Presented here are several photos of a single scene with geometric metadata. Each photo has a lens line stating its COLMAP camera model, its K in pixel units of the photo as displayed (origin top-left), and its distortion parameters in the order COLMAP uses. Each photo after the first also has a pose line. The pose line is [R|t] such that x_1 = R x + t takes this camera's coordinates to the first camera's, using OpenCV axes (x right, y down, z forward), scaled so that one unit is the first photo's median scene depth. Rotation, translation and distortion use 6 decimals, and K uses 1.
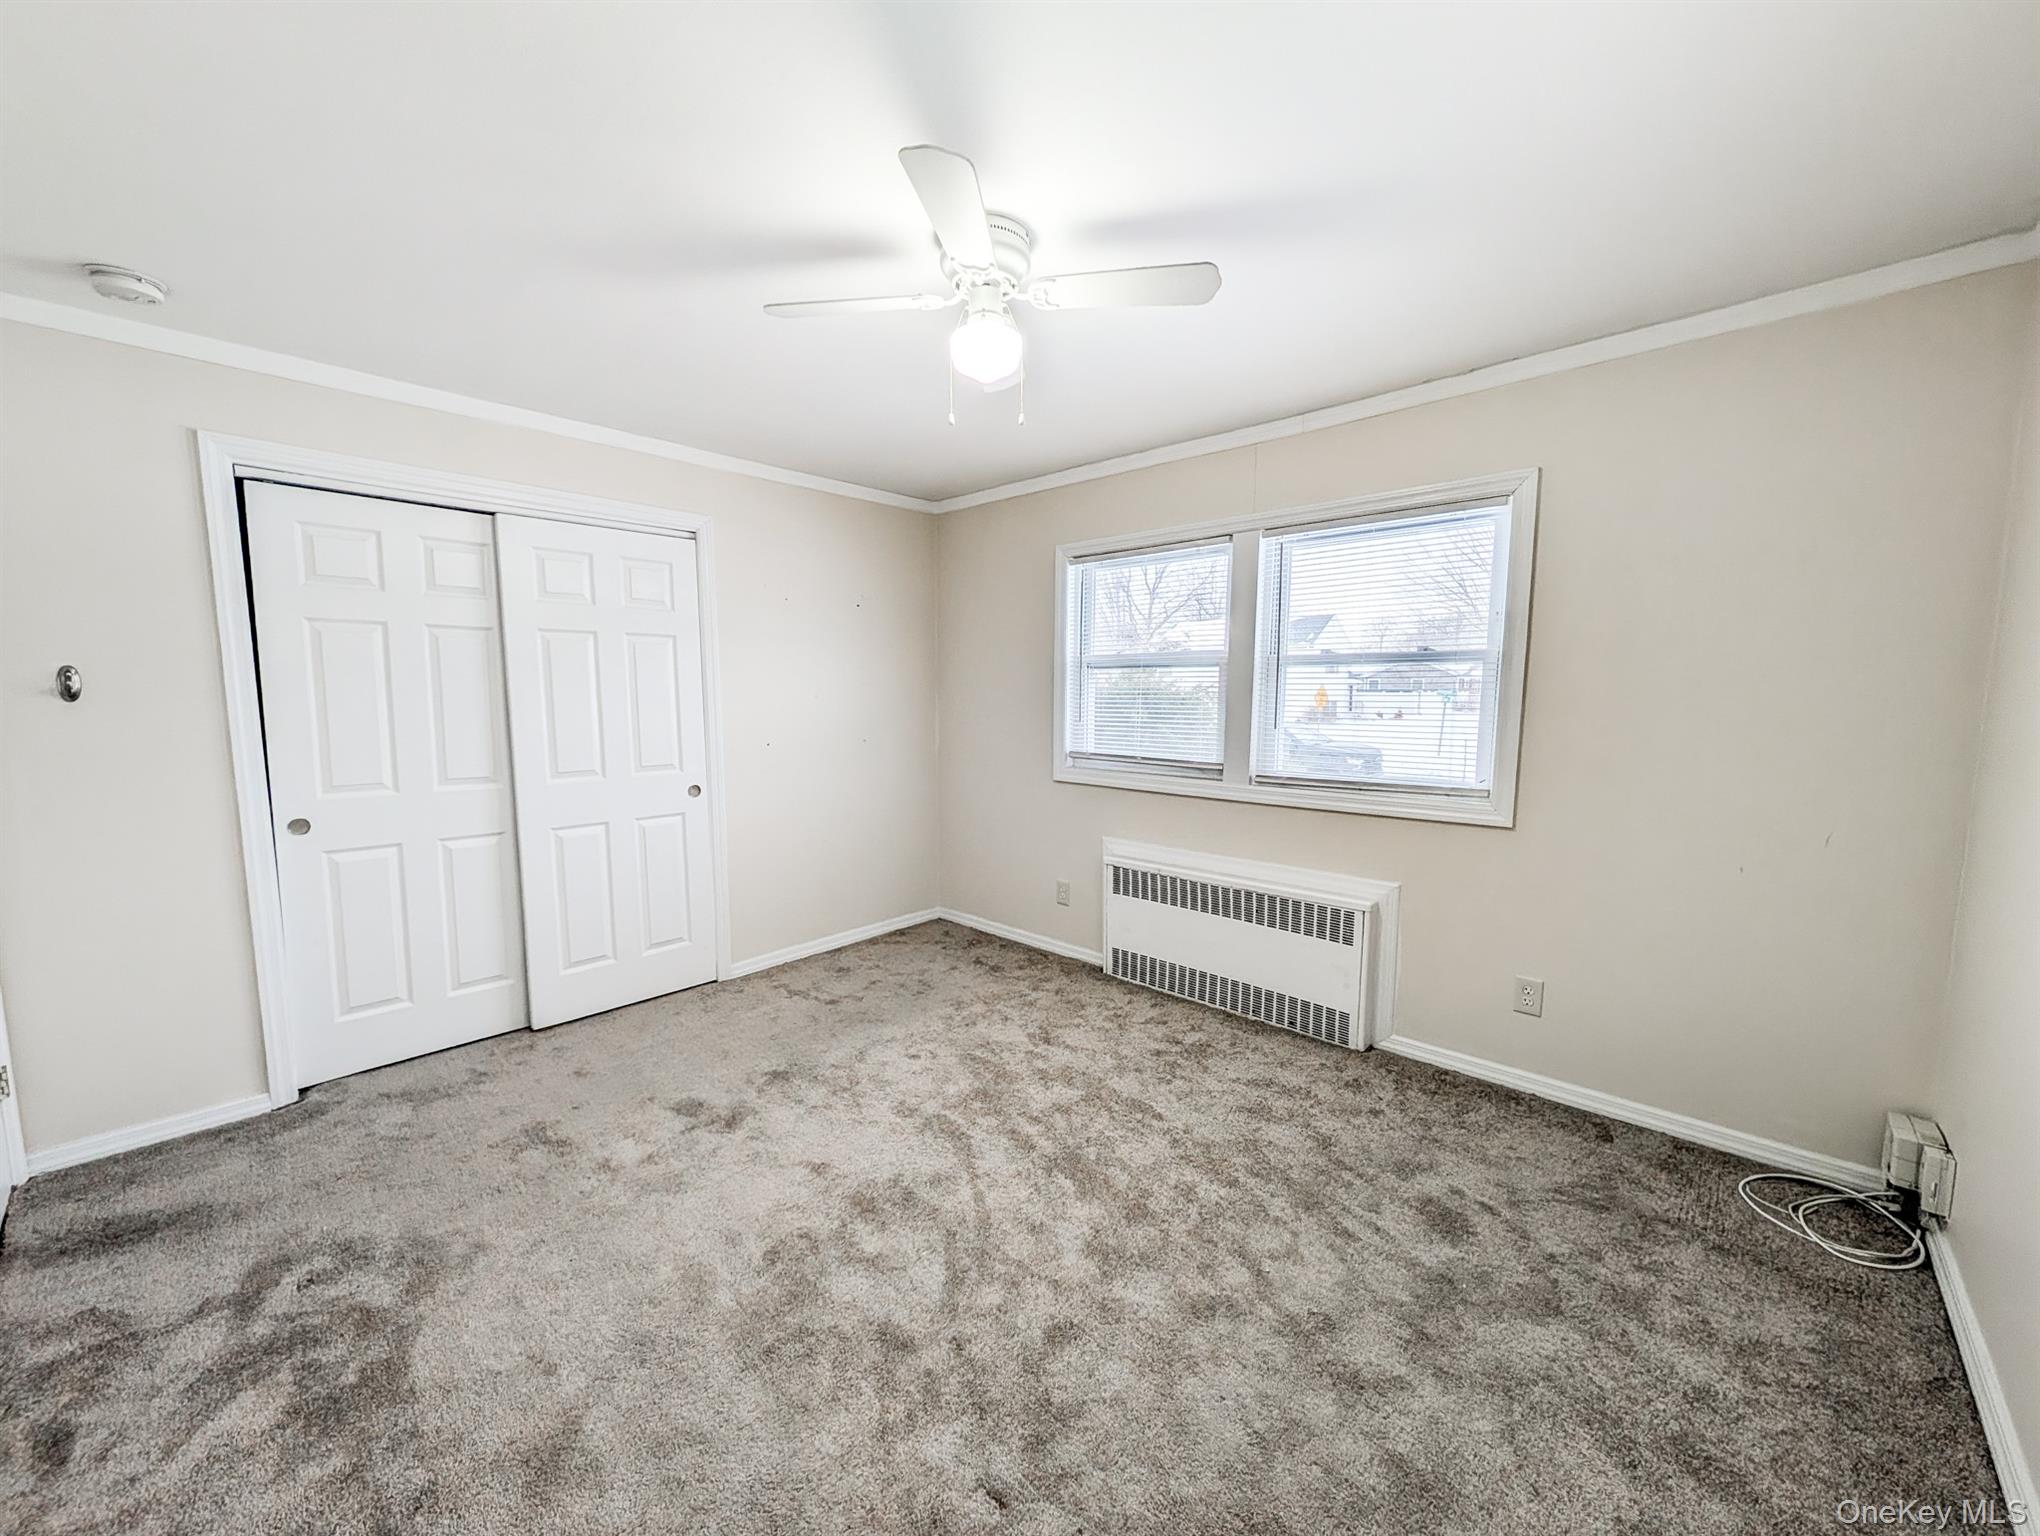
lens RADIAL K [[789.2, 0, 1016.5], [0, 789.2, 774.3], [0, 0, 1]] dist [0.003560, 0.000182]
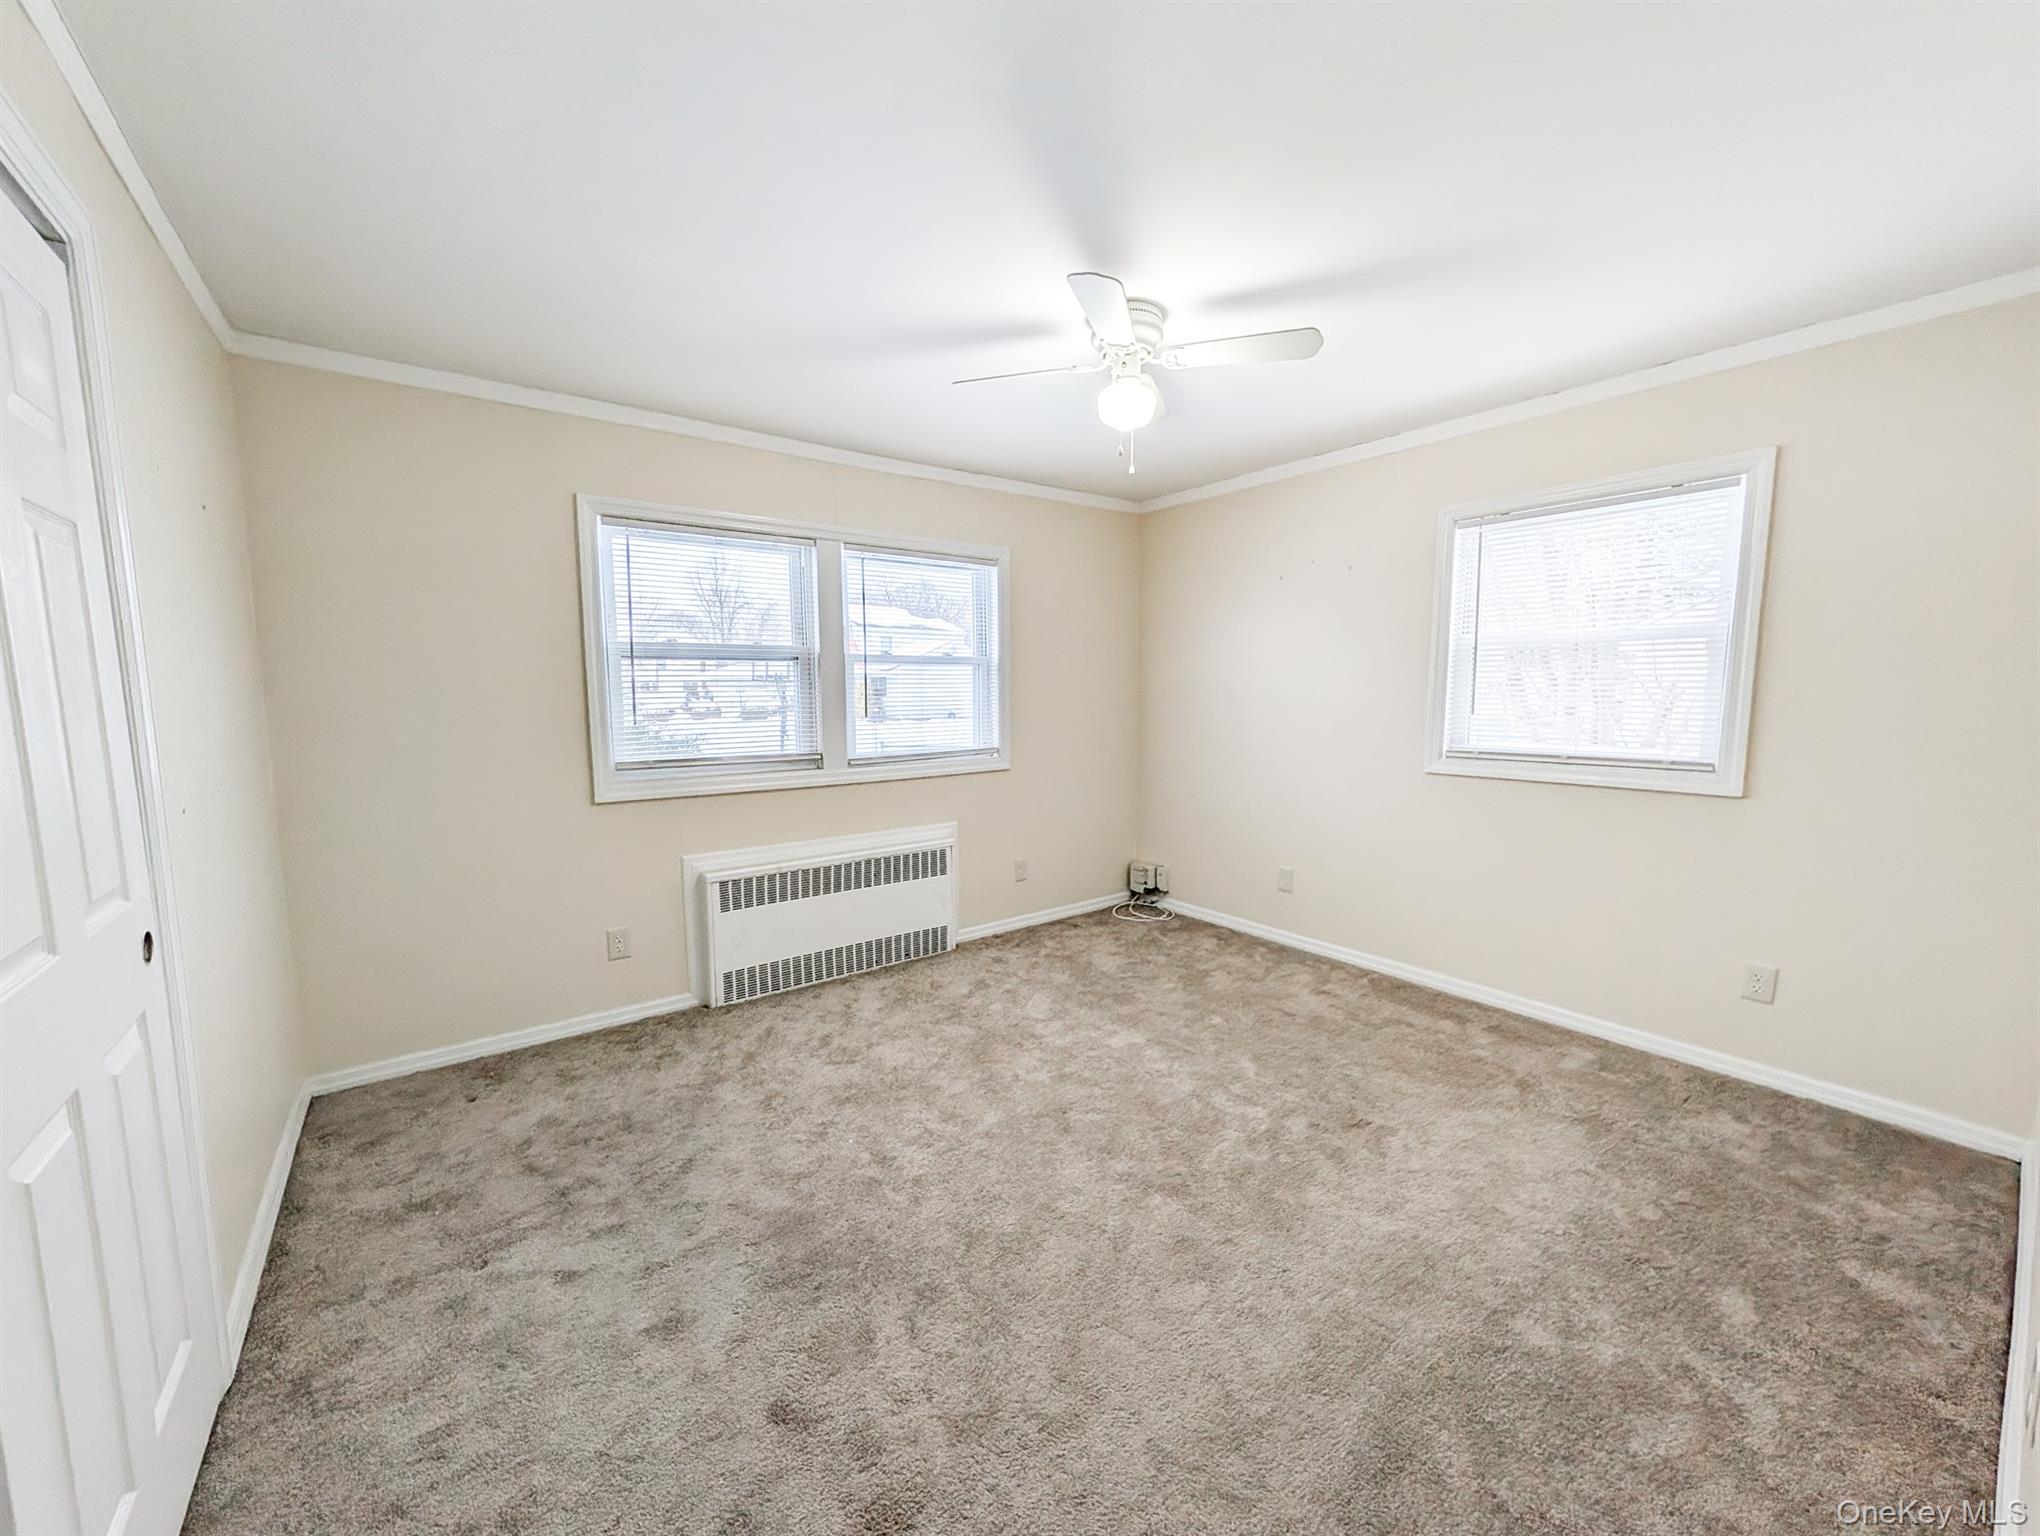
lens RADIAL K [[789.2, 0, 1026.0], [0, 789.2, 767.8], [0, 0, 1]] dist [0.003560, 0.000182]
pose [[0.163595, -0.103083, 0.981127, -0.761633], [0.109908, 0.990239, 0.085715, -0.055454], [-0.980386, 0.093811, 0.173327, 0.557785]]
